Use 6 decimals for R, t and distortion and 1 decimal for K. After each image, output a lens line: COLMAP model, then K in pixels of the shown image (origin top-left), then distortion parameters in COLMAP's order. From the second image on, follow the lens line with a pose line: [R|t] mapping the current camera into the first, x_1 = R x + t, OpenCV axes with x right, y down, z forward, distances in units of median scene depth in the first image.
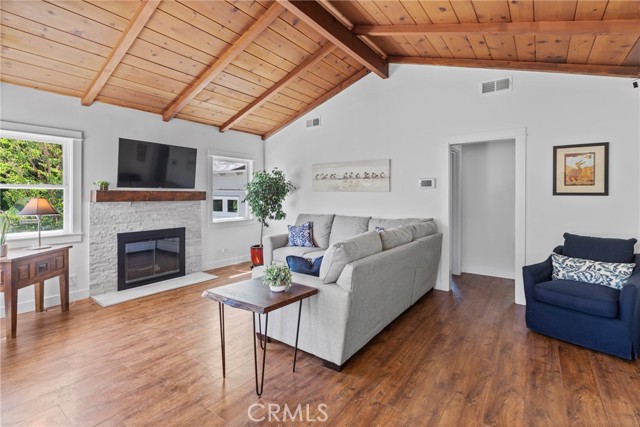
lens RADIAL K [[299.2, 0, 326.4], [0, 299.2, 190.6], [0, 0, 1]] dist [0.029716, 0.000068]
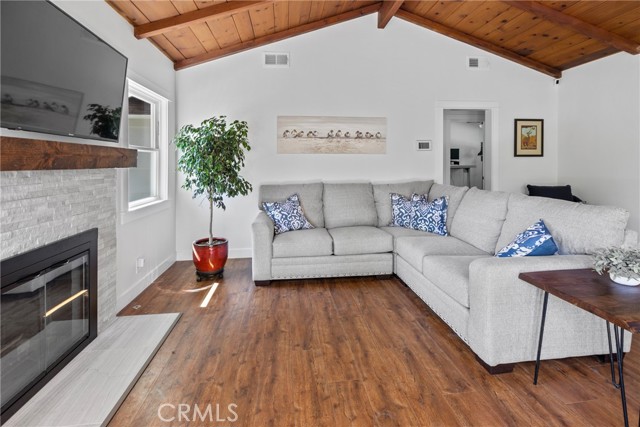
lens RADIAL K [[299.2, 0, 324.6], [0, 299.2, 160.0], [0, 0, 1]] dist [0.029716, 0.000068]
pose [[0.729692, -0.000341, 0.683776, -0.524316], [0.000309, 1.000000, 0.000168, 0.021067], [-0.683776, 0.000089, 0.729692, 0.439471]]
